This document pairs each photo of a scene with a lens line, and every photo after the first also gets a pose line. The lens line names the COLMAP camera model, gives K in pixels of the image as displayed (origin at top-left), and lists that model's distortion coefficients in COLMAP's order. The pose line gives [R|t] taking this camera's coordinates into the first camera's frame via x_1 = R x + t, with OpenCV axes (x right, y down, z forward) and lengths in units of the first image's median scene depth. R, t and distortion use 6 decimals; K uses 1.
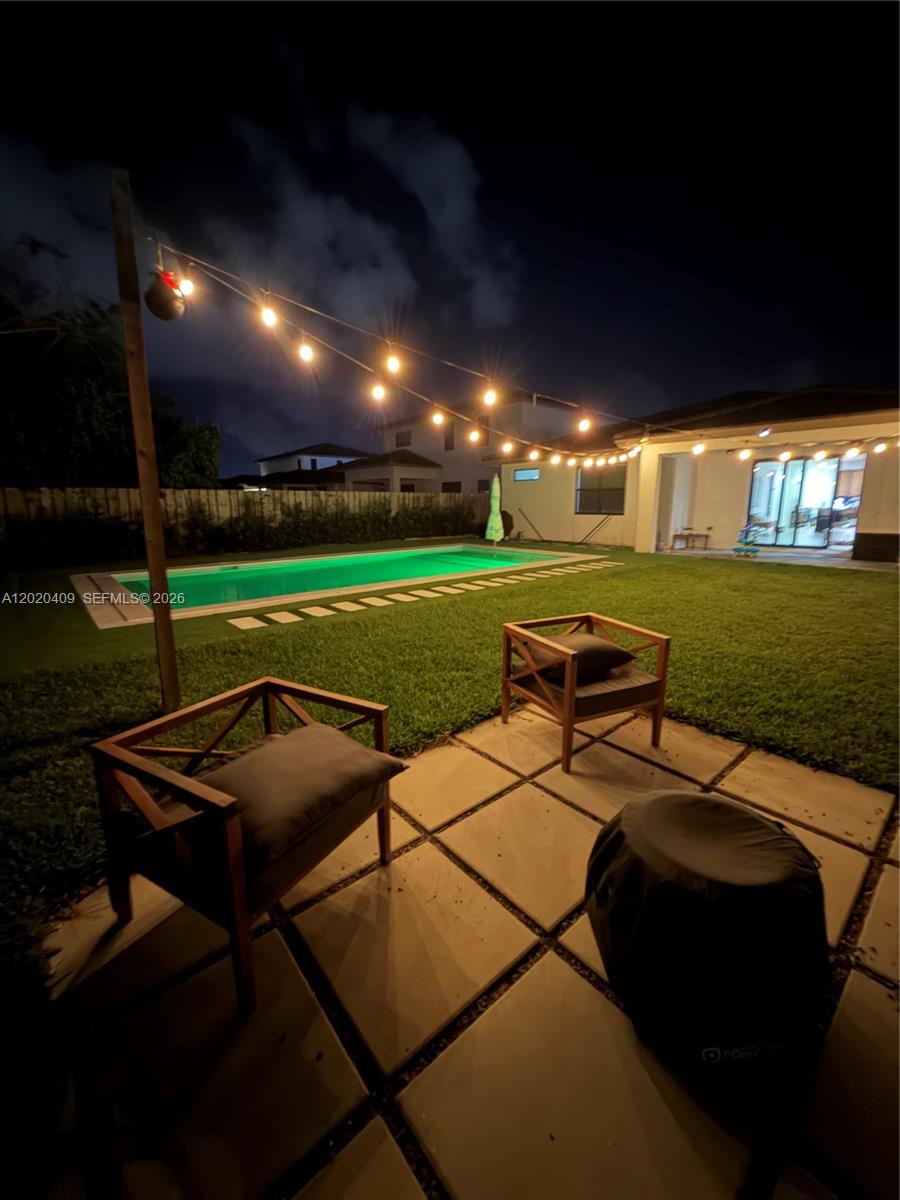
lens RADIAL K [[478.0, 0, 453.1], [0, 478.0, 595.3], [0, 0, 1]] dist [0.000198, 0.000193]
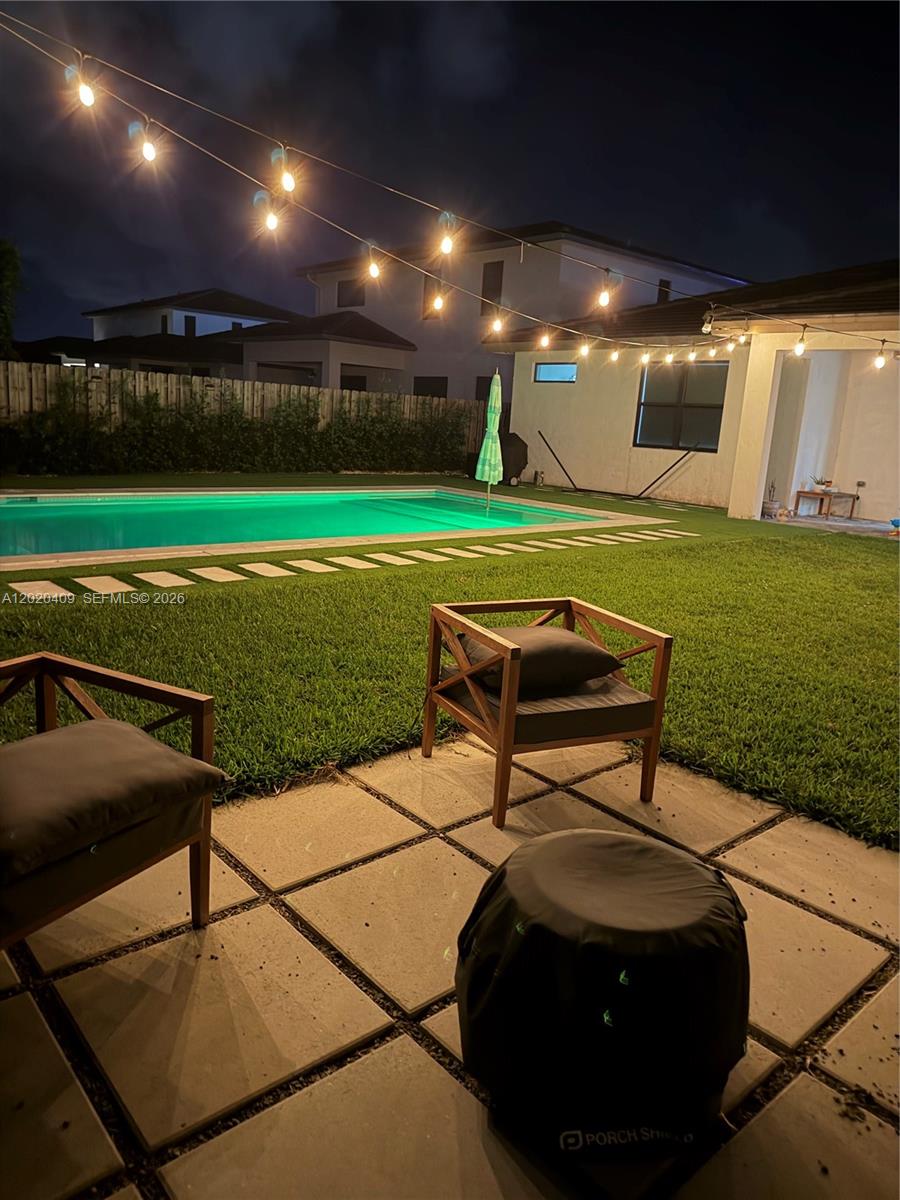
lens RADIAL K [[838.5, 0, 450.0], [0, 838.5, 600.0], [0, 0, 1]] dist [0.095119, -0.127120]
pose [[0.997899, 0.059781, 0.024985, 0.093987], [-0.060412, 0.997853, 0.025299, 0.021647], [-0.023419, -0.026755, 0.999368, -0.132547]]
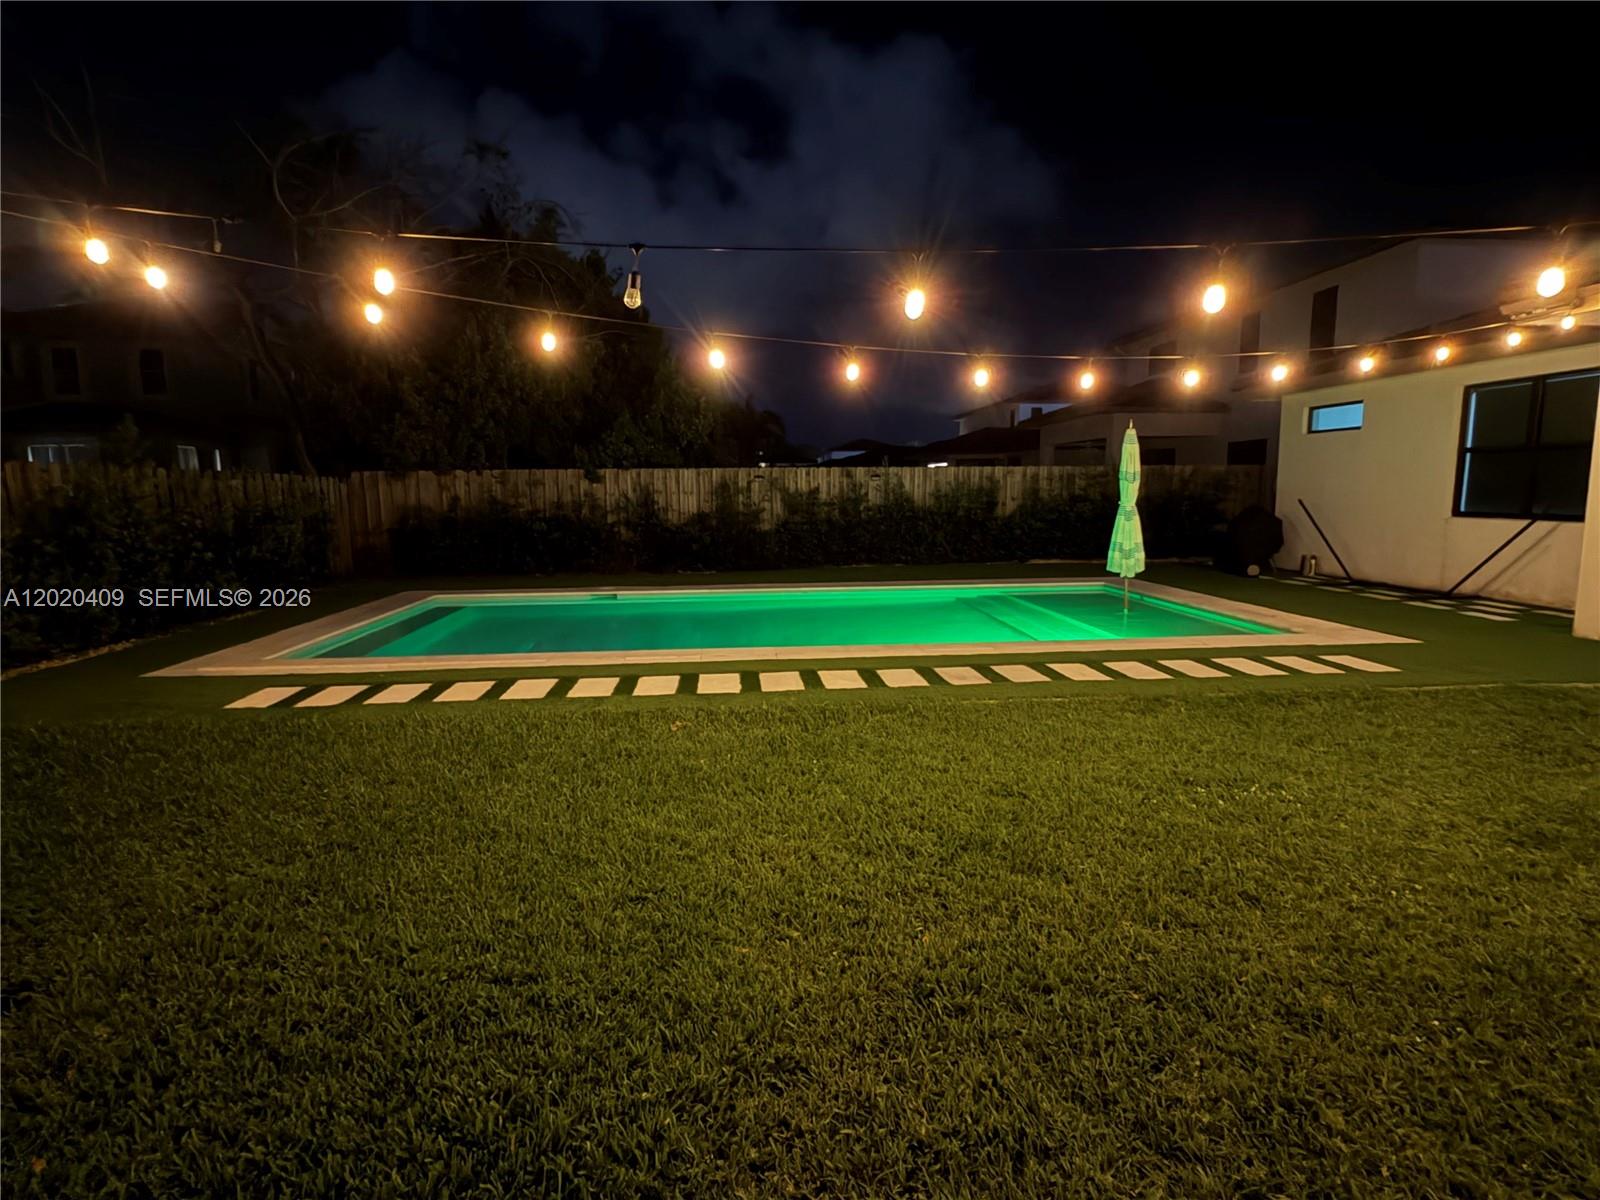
lens RADIAL K [[845.9, 0, 800.0], [0, 845.9, 600.0], [0, 0, 1]] dist [0.003508, 0.000150]
pose [[0.811850, 0.072356, -0.579366, 1.191515], [-0.105310, 0.994164, -0.023409, -0.180359], [0.574291, 0.080017, 0.814732, 0.894804]]
